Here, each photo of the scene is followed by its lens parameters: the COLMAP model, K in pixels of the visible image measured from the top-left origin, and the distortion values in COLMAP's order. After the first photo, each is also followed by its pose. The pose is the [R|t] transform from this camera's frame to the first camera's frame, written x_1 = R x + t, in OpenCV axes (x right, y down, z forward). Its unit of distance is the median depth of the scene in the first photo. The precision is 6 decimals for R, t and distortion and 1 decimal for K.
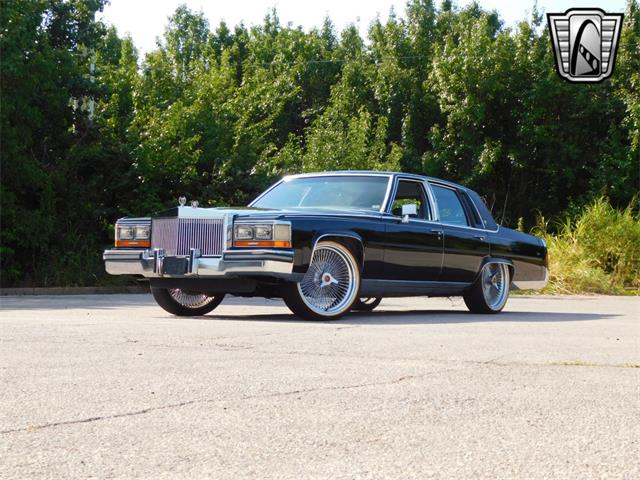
lens RADIAL K [[1254.1, 0, 320.0], [0, 1254.1, 240.0], [0, 0, 1]] dist [-0.008673, -0.125775]
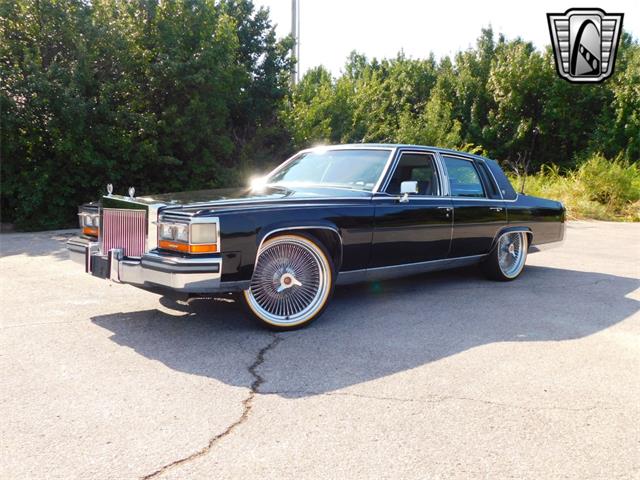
lens RADIAL K [[564.2, 0, 320.0], [0, 564.2, 240.0], [0, 0, 1]] dist [-0.025367, -0.003069]
pose [[0.976595, 0.014376, -0.214606, 0.043741], [0.012020, 0.992557, 0.121187, -0.016635], [0.214751, -0.120930, 0.969153, 0.269282]]
